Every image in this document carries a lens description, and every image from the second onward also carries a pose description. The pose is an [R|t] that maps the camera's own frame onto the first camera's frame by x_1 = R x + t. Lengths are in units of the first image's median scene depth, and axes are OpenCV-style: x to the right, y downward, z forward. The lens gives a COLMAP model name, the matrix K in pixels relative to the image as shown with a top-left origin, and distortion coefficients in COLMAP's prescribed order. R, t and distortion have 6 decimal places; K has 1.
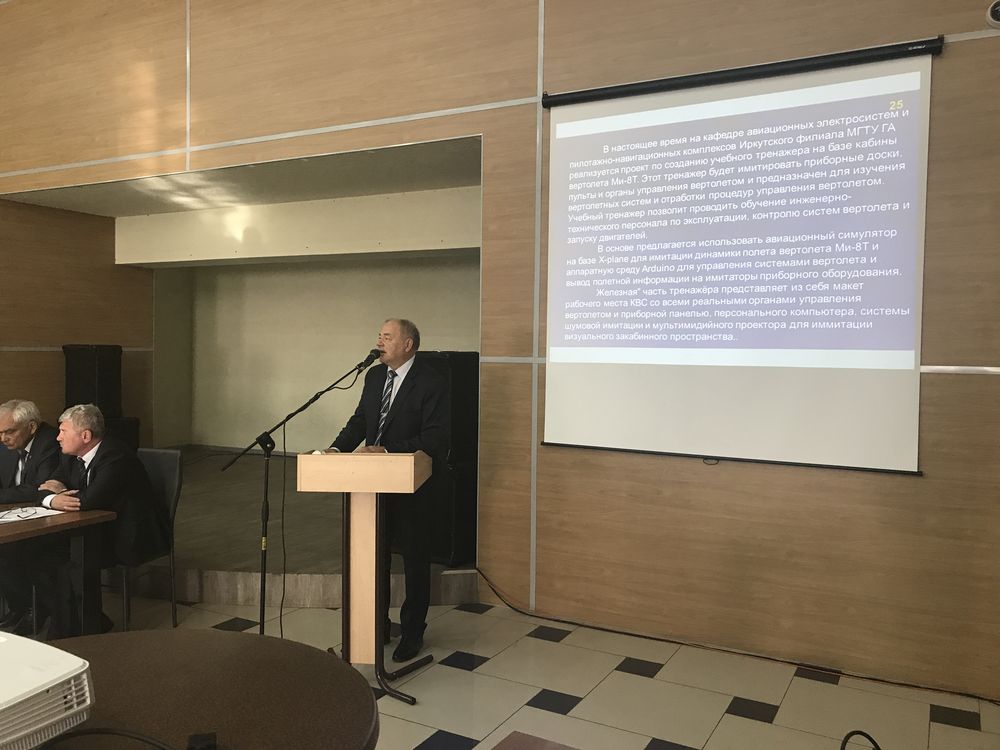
lens RADIAL K [[827.4, 0, 500.0], [0, 827.4, 375.0], [0, 0, 1]] dist [0.039652, -0.012419]
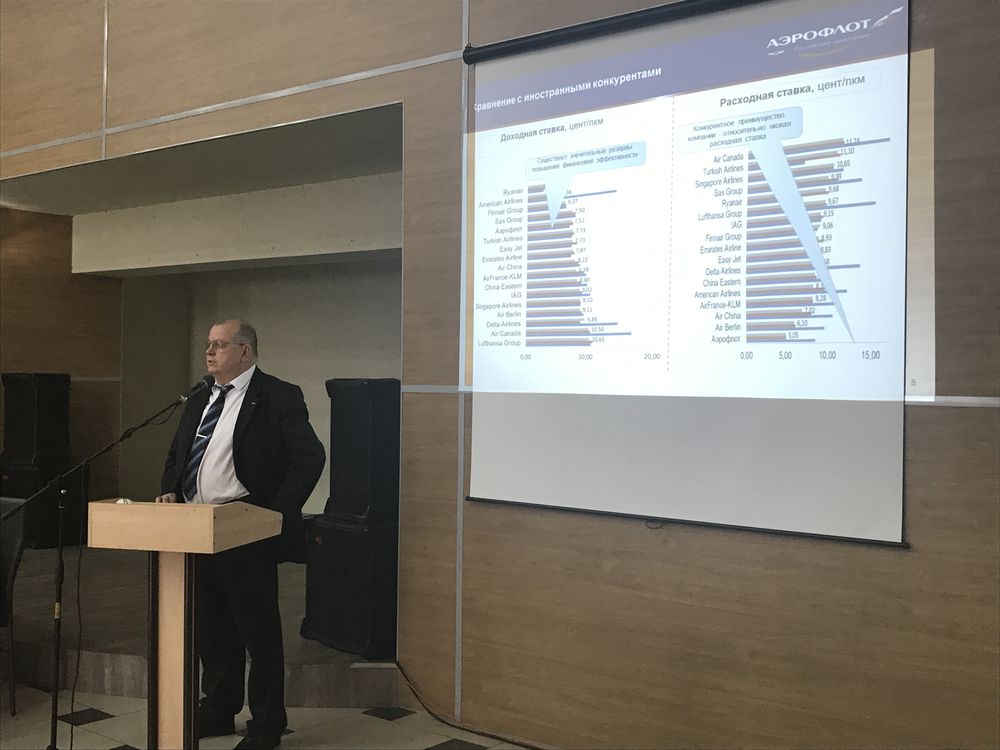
lens RADIAL K [[1158.1, 0, 500.0], [0, 1158.1, 375.0], [0, 0, 1]] dist [0.056937, -0.017065]
pose [[0.982048, -0.002110, -0.188621, 0.282491], [-0.004854, 0.999324, -0.036453, 0.007730], [0.188570, 0.036714, 0.981373, -0.046783]]
